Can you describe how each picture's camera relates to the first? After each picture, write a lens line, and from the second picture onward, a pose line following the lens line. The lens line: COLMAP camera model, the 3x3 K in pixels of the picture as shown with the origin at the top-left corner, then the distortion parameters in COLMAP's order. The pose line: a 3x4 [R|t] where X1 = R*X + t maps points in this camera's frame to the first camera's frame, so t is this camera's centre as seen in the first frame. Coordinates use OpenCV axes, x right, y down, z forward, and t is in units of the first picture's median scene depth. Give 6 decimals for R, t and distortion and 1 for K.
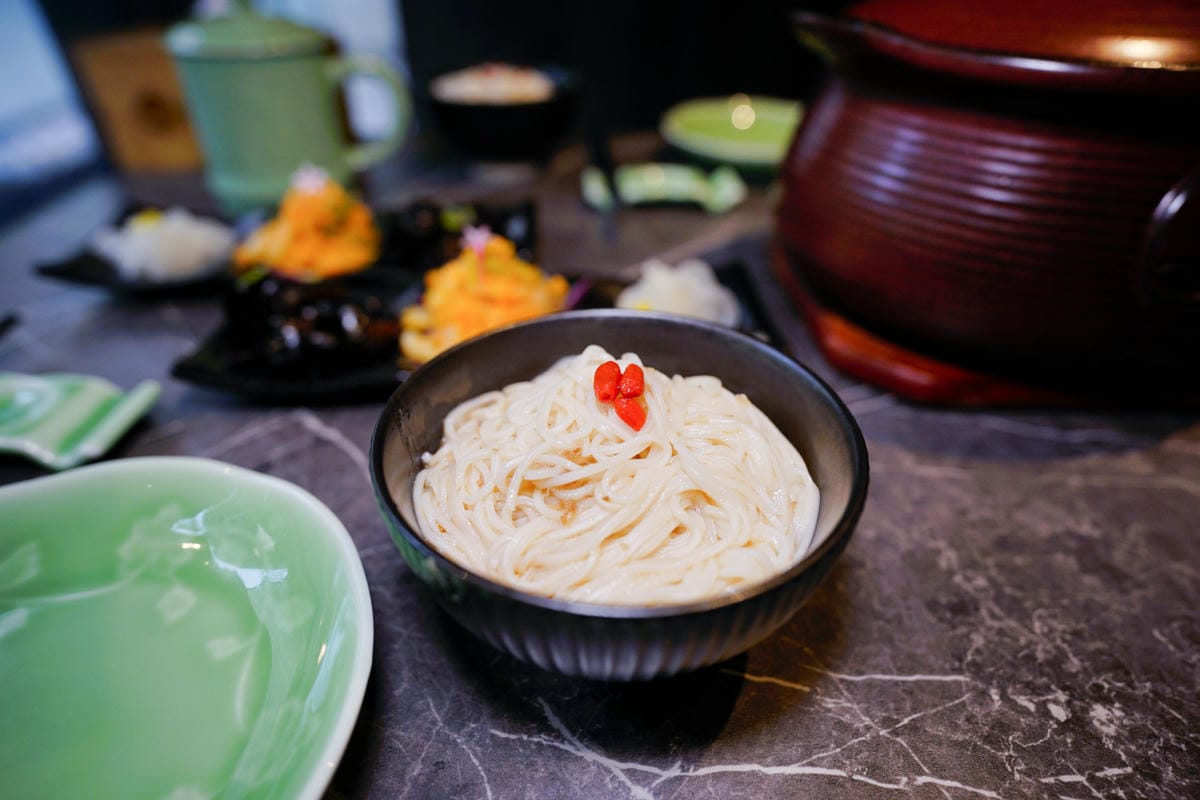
lens RADIAL K [[732.5, 0, 591.5], [0, 732.5, 395.9], [0, 0, 1]] dist [-0.003265, 0.001531]
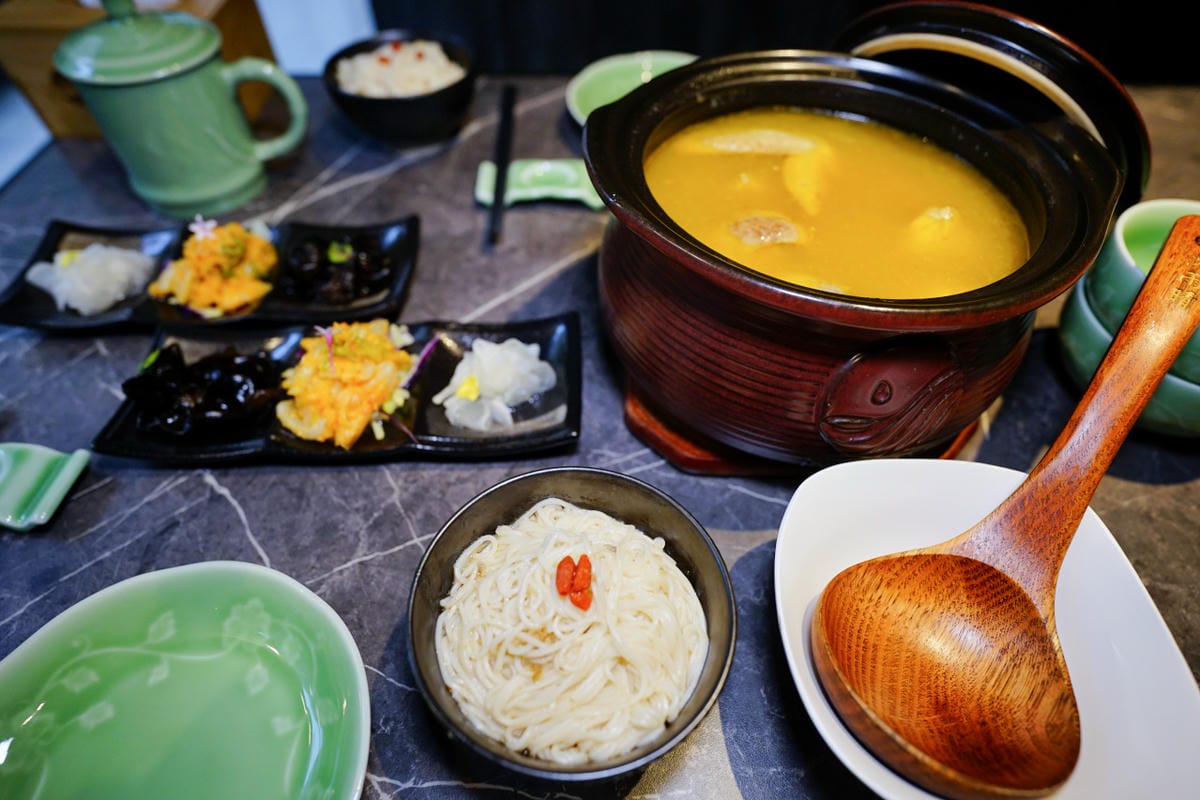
lens RADIAL K [[726.7, 0, 597.6], [0, 726.7, 421.8], [0, 0, 1]] dist [-0.014900, 0.003481]
pose [[0.999621, 0.017968, -0.020856, 0.420885], [-0.011239, 0.957964, 0.286669, -0.554606], [0.025130, -0.286326, 0.957803, -0.229069]]
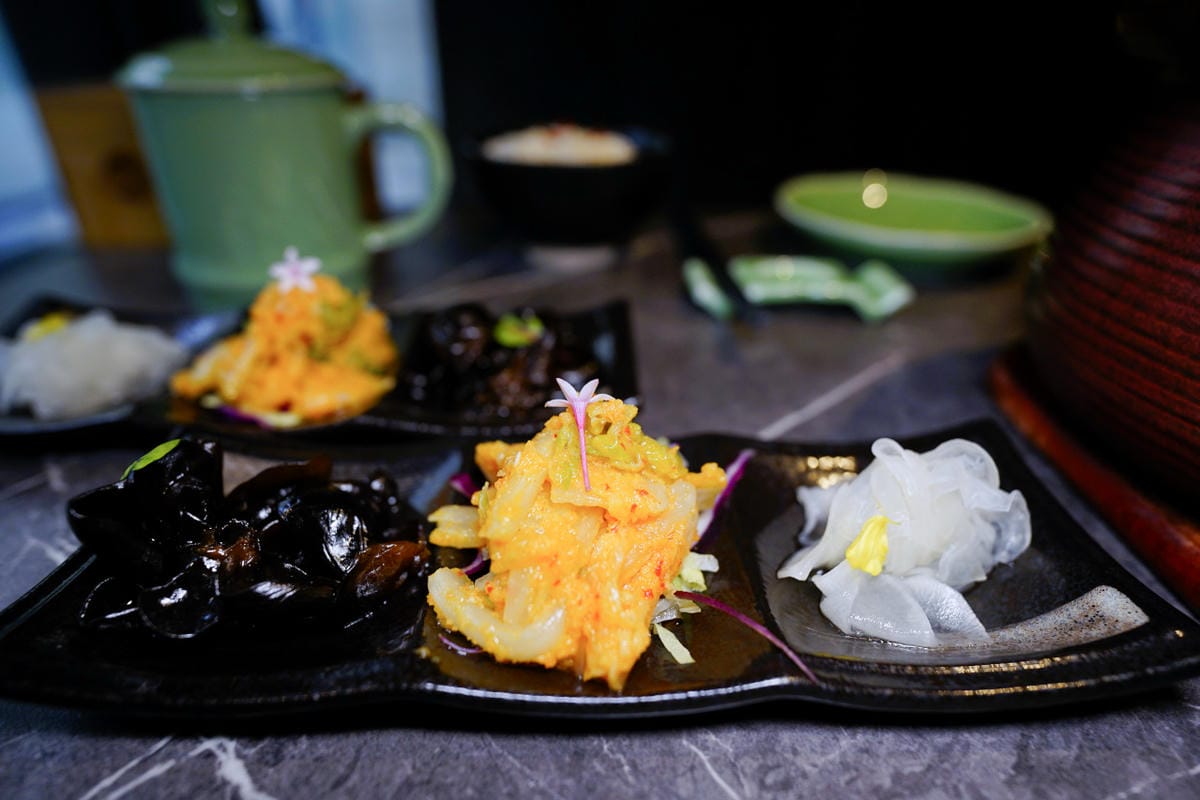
lens RADIAL K [[727.2, 0, 600.0], [0, 727.2, 400.0], [0, 0, 1]] dist [-0.018809, -0.001248]
pose [[0.999461, 0.027766, -0.017489, -0.174745], [-0.029330, 0.994890, -0.096607, -0.212918], [0.014717, 0.097068, 0.995169, 0.646392]]
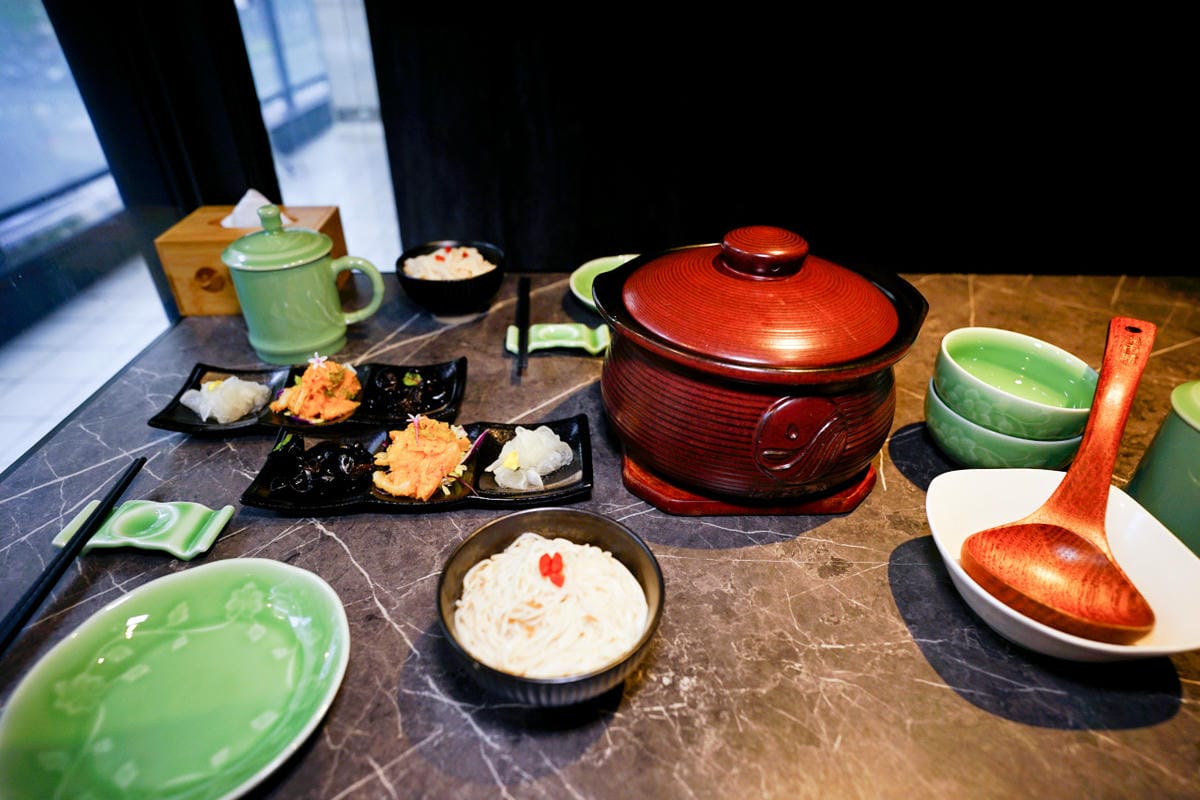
lens RADIAL K [[727.2, 0, 600.0], [0, 727.2, 400.0], [0, 0, 1]] dist [-0.018809, -0.001248]
pose [[0.999928, -0.003683, 0.011409, 0.346095], [0.003848, 0.999888, -0.014473, -0.304611], [-0.011354, 0.014516, 0.999830, -0.954808]]
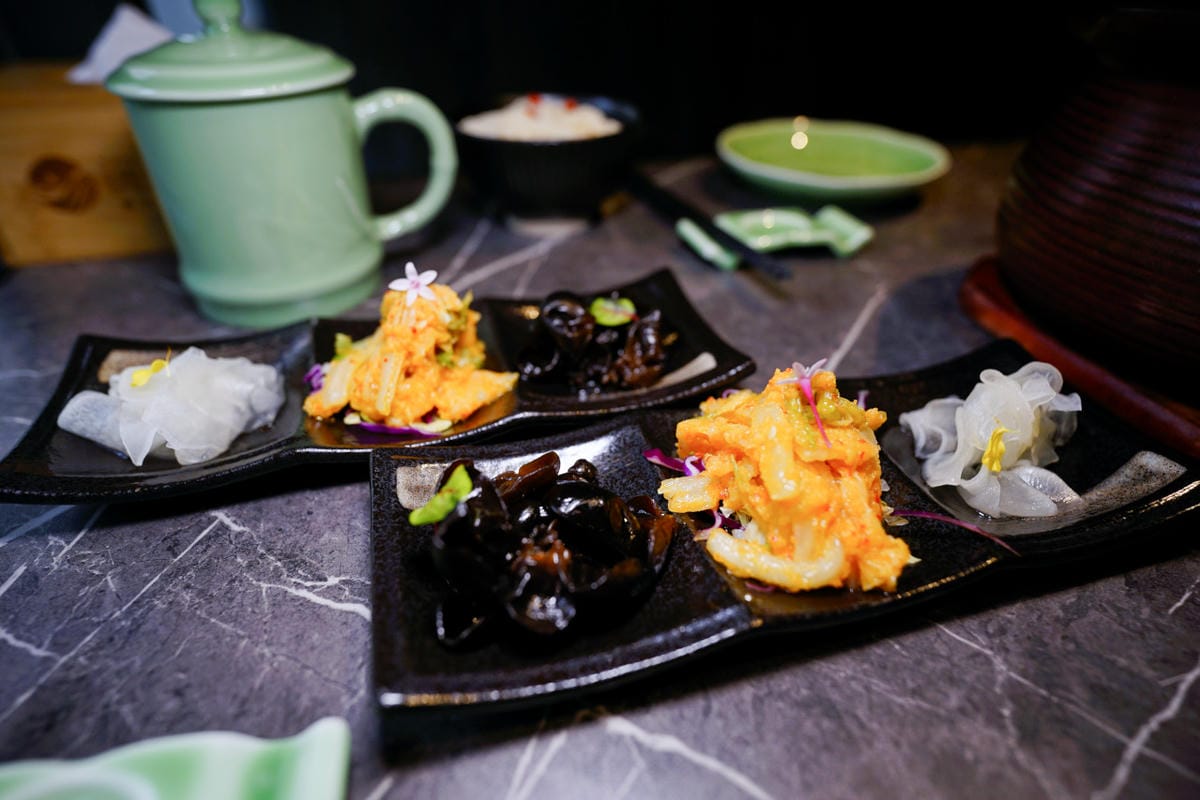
lens RADIAL K [[729.9, 0, 601.5], [0, 729.9, 383.2], [0, 0, 1]] dist [-0.042599, 0.038665]
pose [[0.970884, -0.122846, 0.205654, -0.614228], [0.127034, 0.991872, -0.007233, -0.296081], [-0.203094, 0.033148, 0.978598, 0.541436]]
